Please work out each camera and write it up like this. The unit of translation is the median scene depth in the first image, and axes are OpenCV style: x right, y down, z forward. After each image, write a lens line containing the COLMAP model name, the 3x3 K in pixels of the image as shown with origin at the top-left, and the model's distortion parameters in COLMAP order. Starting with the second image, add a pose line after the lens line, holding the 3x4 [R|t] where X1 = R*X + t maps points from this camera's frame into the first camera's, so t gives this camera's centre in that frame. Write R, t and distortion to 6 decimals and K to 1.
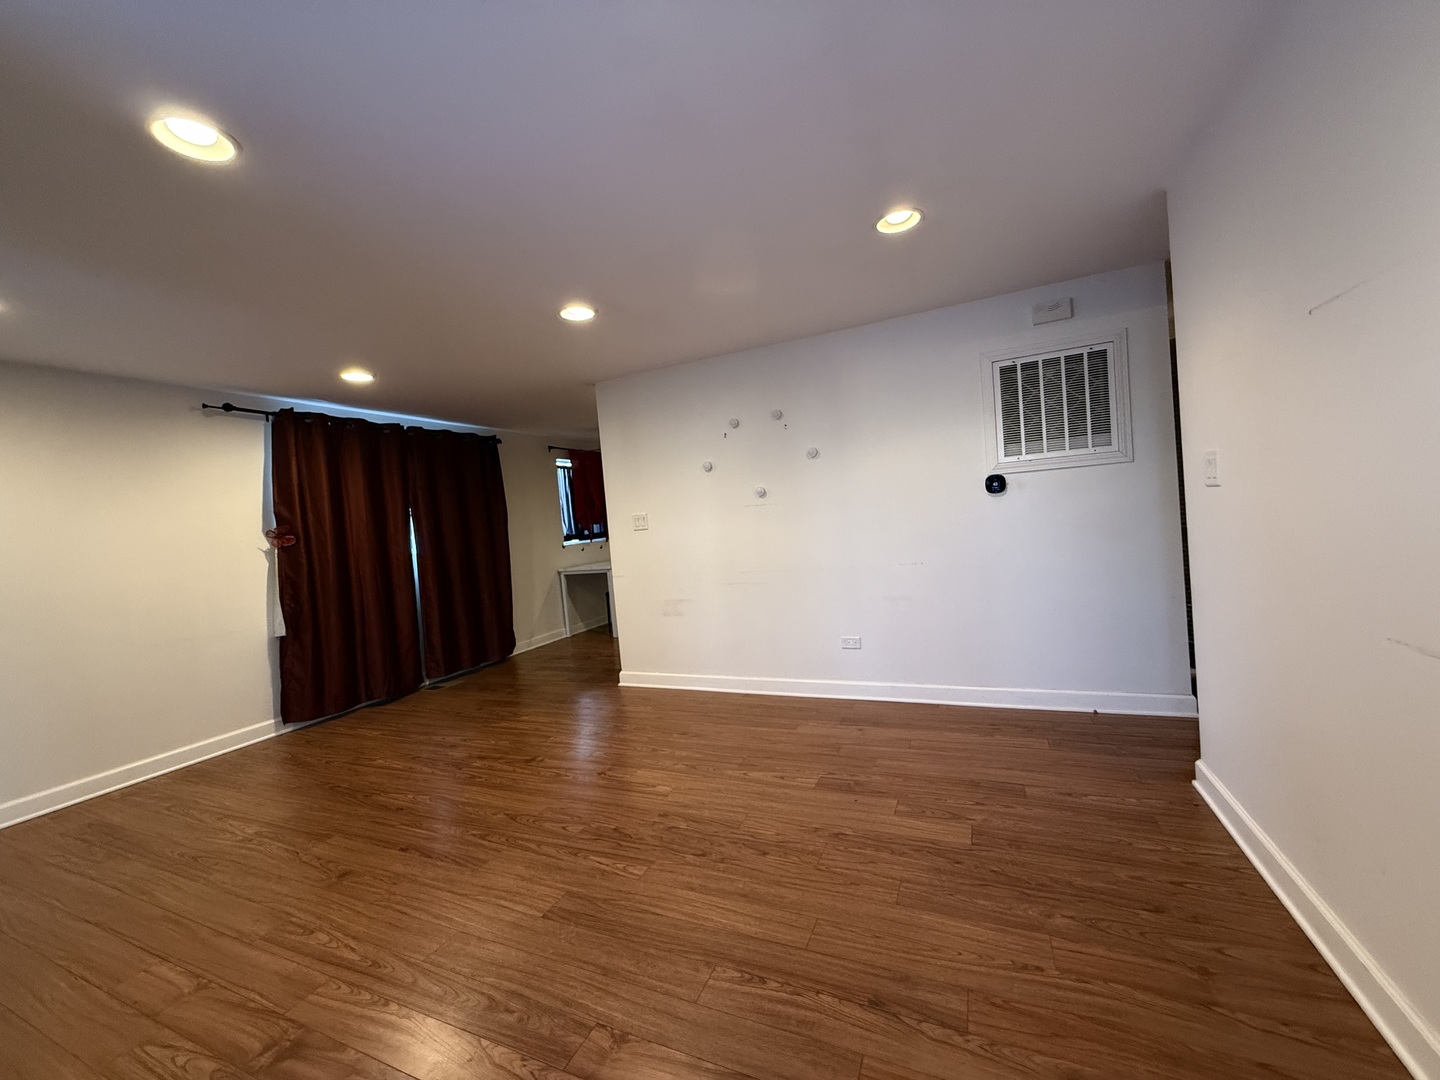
lens RADIAL K [[573.1, 0, 720.0], [0, 573.1, 542.3], [0, 0, 1]] dist [-0.000294, -0.000161]
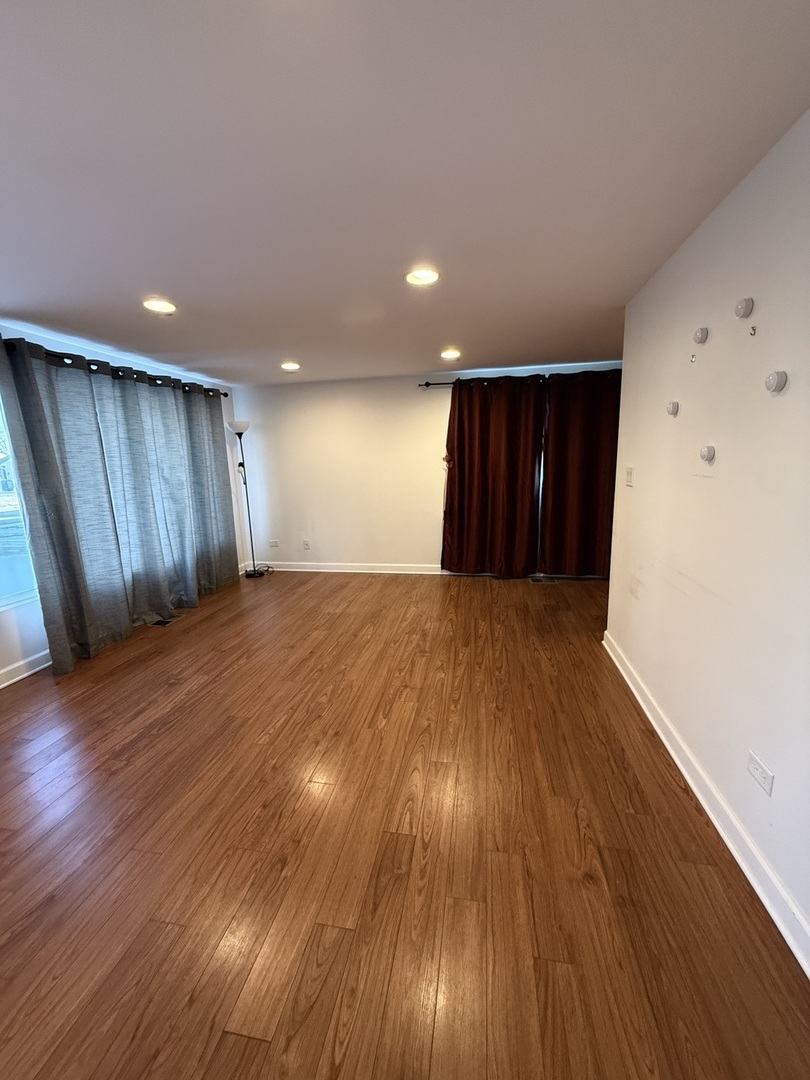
lens RADIAL K [[429.8, 0, 399.8], [0, 429.8, 541.1], [0, 0, 1]] dist [-0.000294, -0.000161]
pose [[0.238932, 0.257123, -0.936376, 0.534843], [-0.030216, 0.965807, 0.257495, -0.130861], [0.970566, -0.033230, 0.238532, 0.708714]]
